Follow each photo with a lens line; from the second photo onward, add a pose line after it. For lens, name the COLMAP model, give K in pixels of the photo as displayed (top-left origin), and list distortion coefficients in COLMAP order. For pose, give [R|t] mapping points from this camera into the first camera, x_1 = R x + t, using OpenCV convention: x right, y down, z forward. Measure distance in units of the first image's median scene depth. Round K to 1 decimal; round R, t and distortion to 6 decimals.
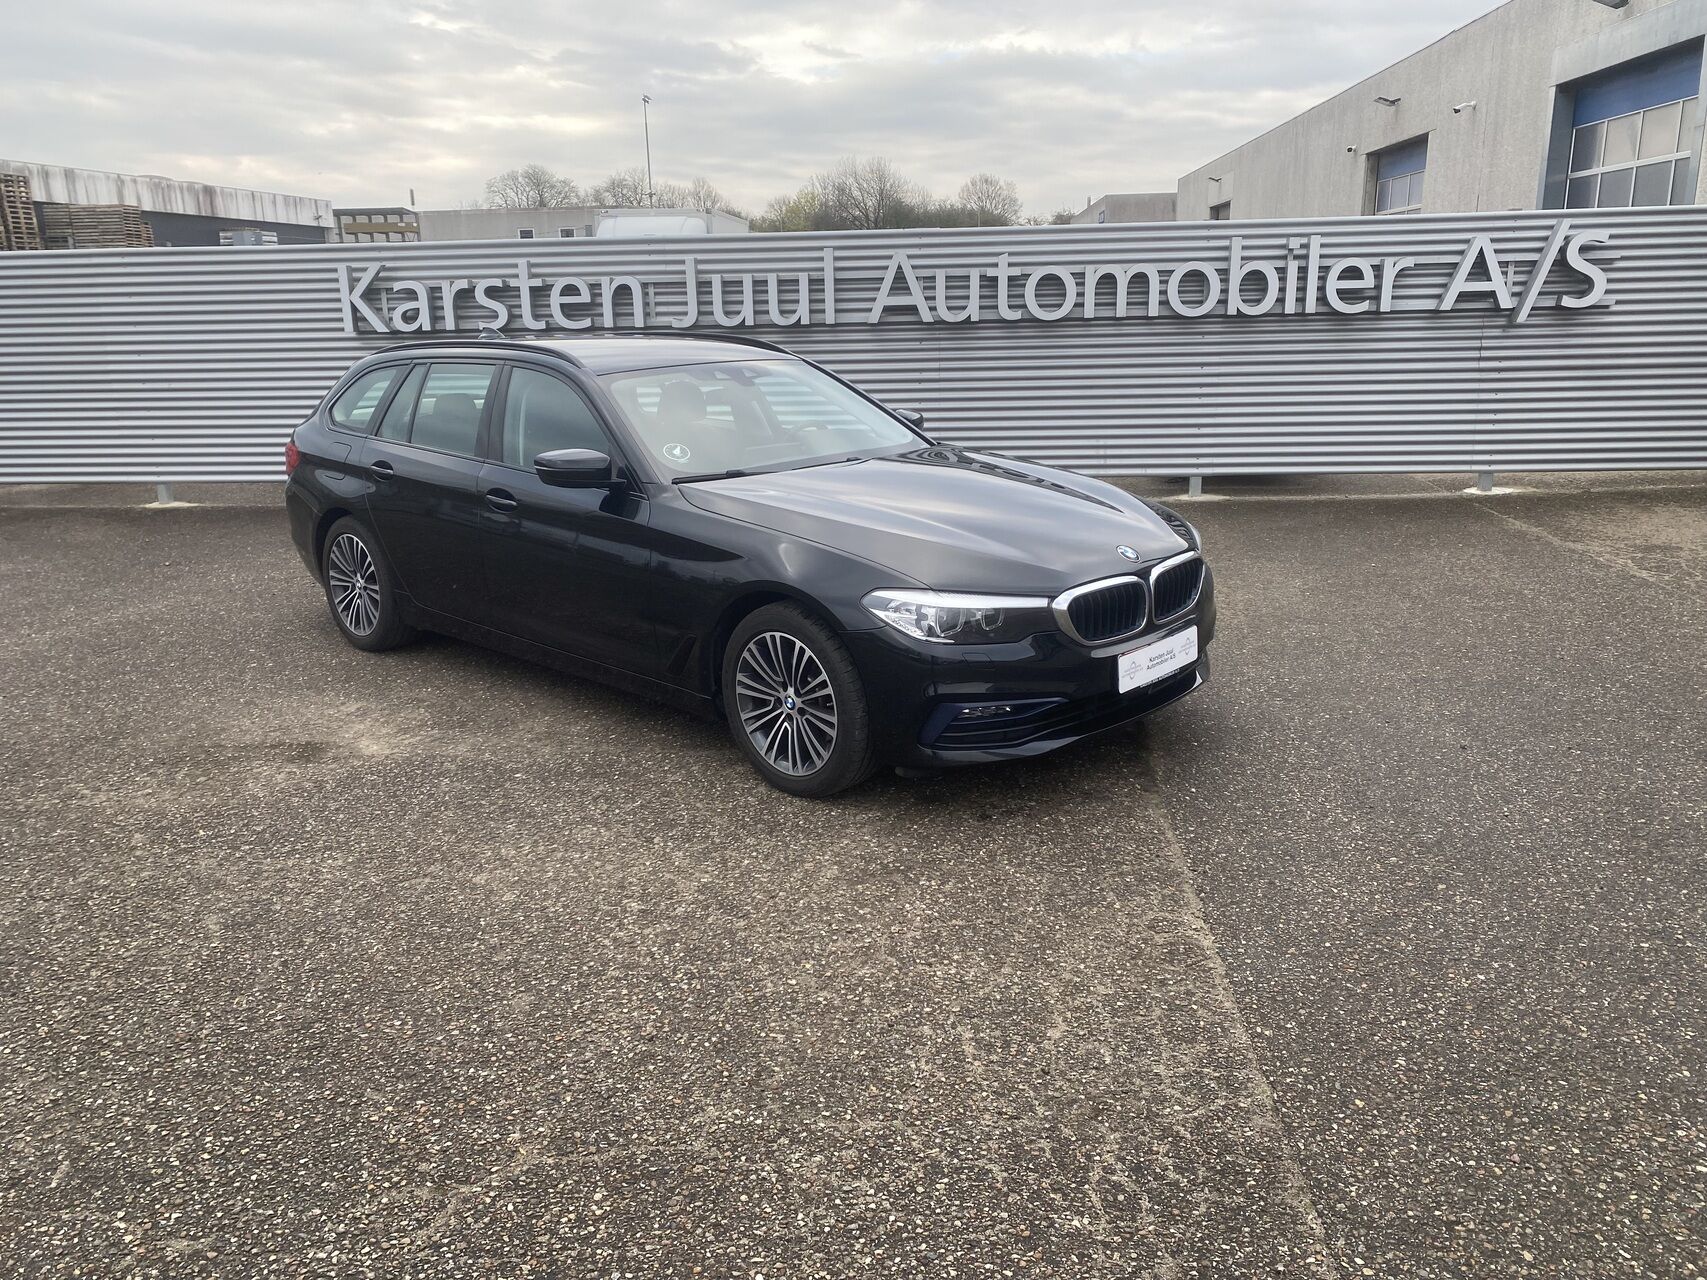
lens RADIAL K [[1313.9, 0, 838.0], [0, 1313.9, 630.8], [0, 0, 1]] dist [0.018900, -0.015781]
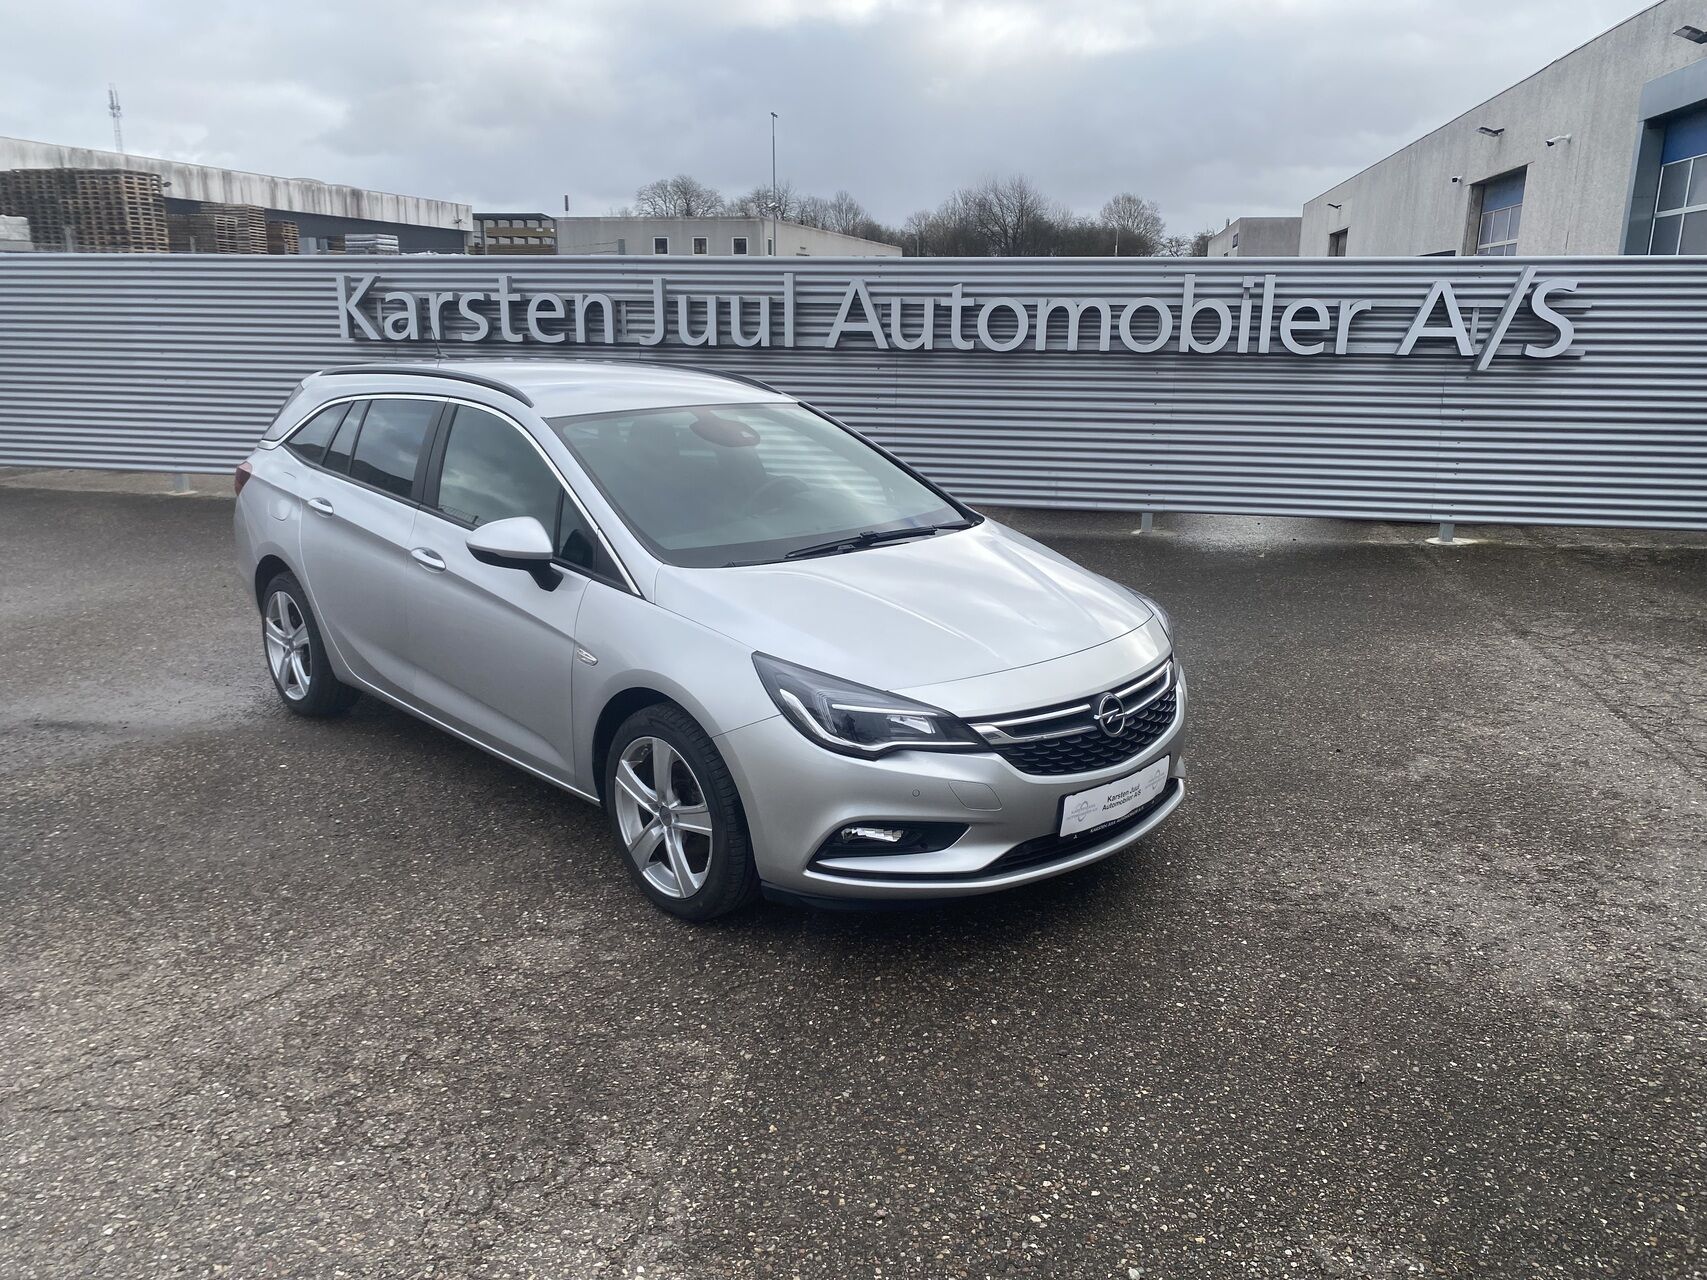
lens RADIAL K [[1313.9, 0, 838.0], [0, 1313.9, 630.8], [0, 0, 1]] dist [0.018900, -0.015781]
pose [[0.993631, 0.055560, -0.098034, 0.147470], [-0.056433, 0.998387, -0.006151, -0.009113], [0.097534, 0.011644, 0.995164, -0.010686]]
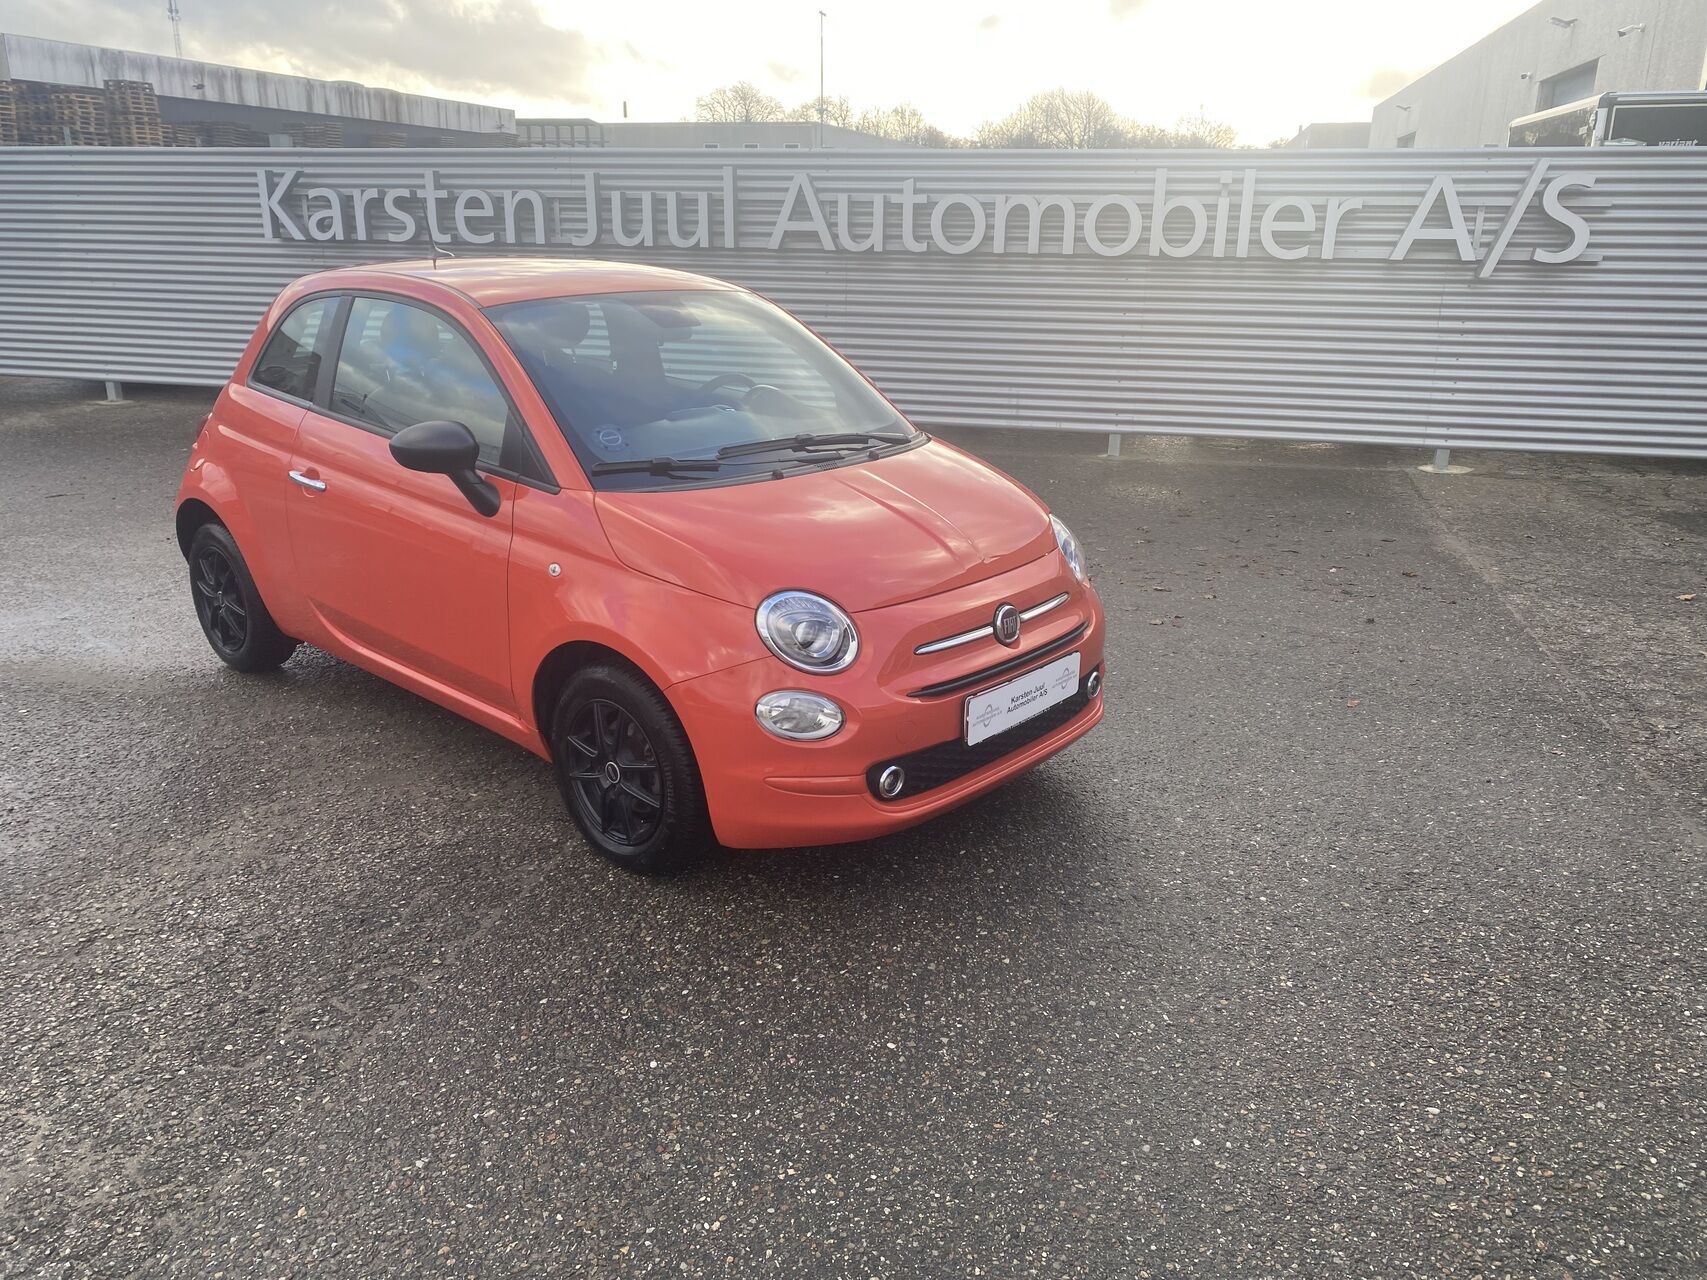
lens RADIAL K [[1314.6, 0, 846.4], [0, 1314.6, 630.7], [0, 0, 1]] dist [0.009145, 0.000823]
pose [[0.987987, 0.077130, -0.133916, 0.228841], [-0.069809, 0.995842, 0.058533, -0.022390], [0.137874, -0.048481, 0.989263, 0.067584]]
